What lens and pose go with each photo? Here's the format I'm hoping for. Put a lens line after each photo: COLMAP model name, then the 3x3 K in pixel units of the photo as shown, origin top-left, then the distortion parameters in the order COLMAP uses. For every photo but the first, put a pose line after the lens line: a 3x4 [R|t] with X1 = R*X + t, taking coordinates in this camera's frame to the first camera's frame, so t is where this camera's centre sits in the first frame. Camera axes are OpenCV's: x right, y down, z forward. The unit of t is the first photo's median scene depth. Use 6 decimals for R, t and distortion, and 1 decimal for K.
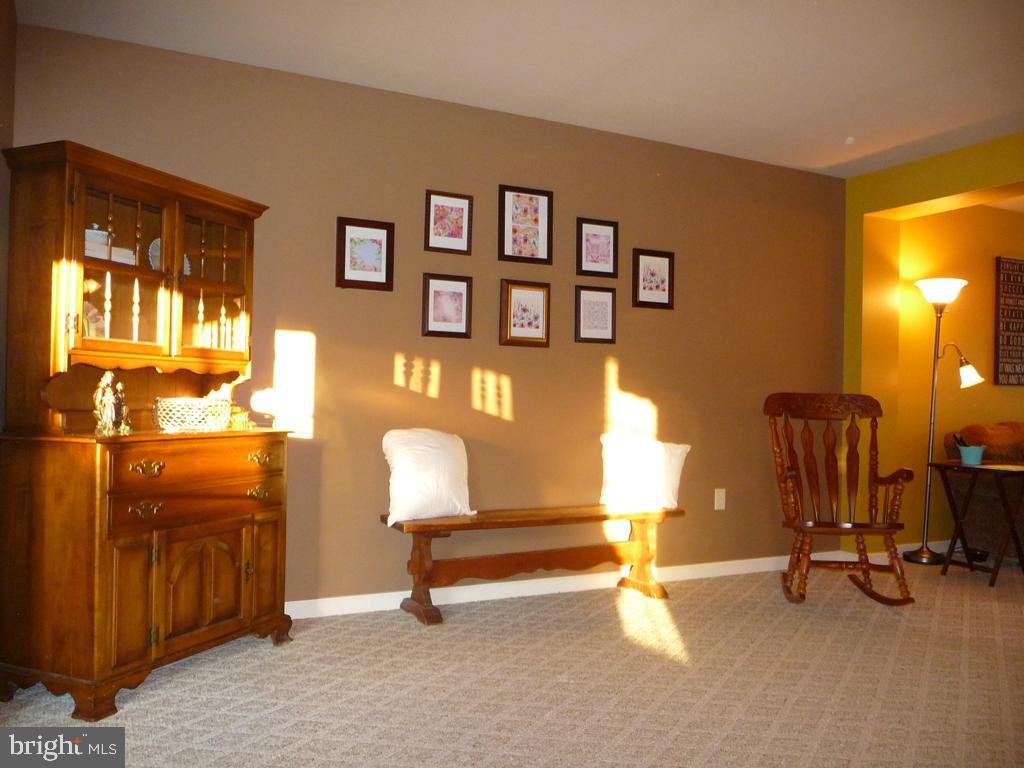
lens RADIAL K [[842.6, 0, 513.6], [0, 842.6, 386.6], [0, 0, 1]] dist [-0.033978, 0.026197]
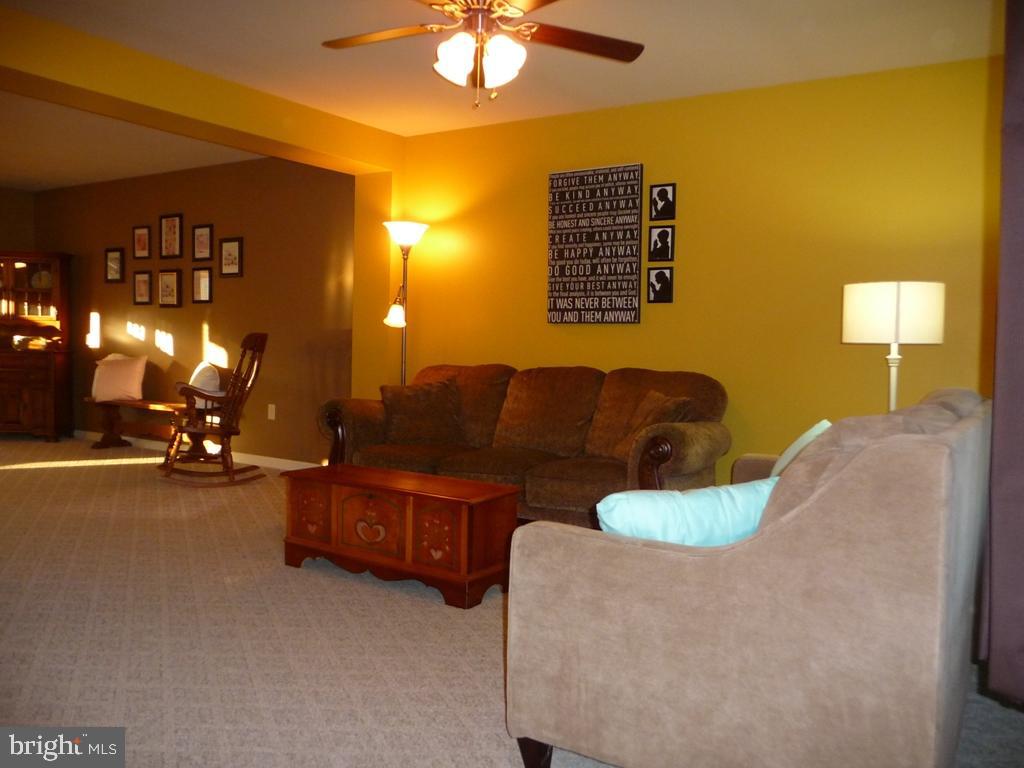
lens RADIAL K [[825.1, 0, 492.3], [0, 825.1, 354.6], [0, 0, 1]] dist [-0.036476, -0.005123]
pose [[0.505028, 0.022207, -0.862817, 1.723860], [0.014240, 0.999319, 0.034055, 0.000025], [0.862985, -0.029485, 0.504368, 0.693911]]
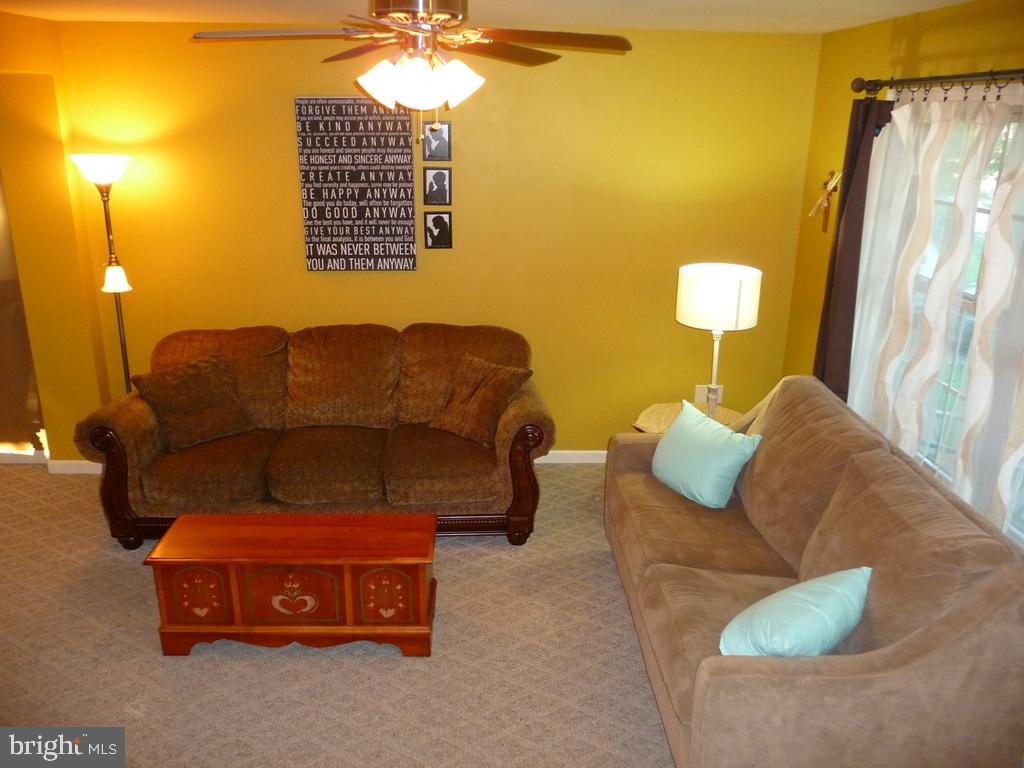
lens RADIAL K [[842.6, 0, 518.7], [0, 842.6, 378.6], [0, 0, 1]] dist [-0.033978, 0.026197]
pose [[0.903268, 0.115103, -0.413349, 1.459232], [0.023507, 0.948626, 0.315526, -0.200204], [0.428431, -0.294721, 0.854158, 0.519812]]
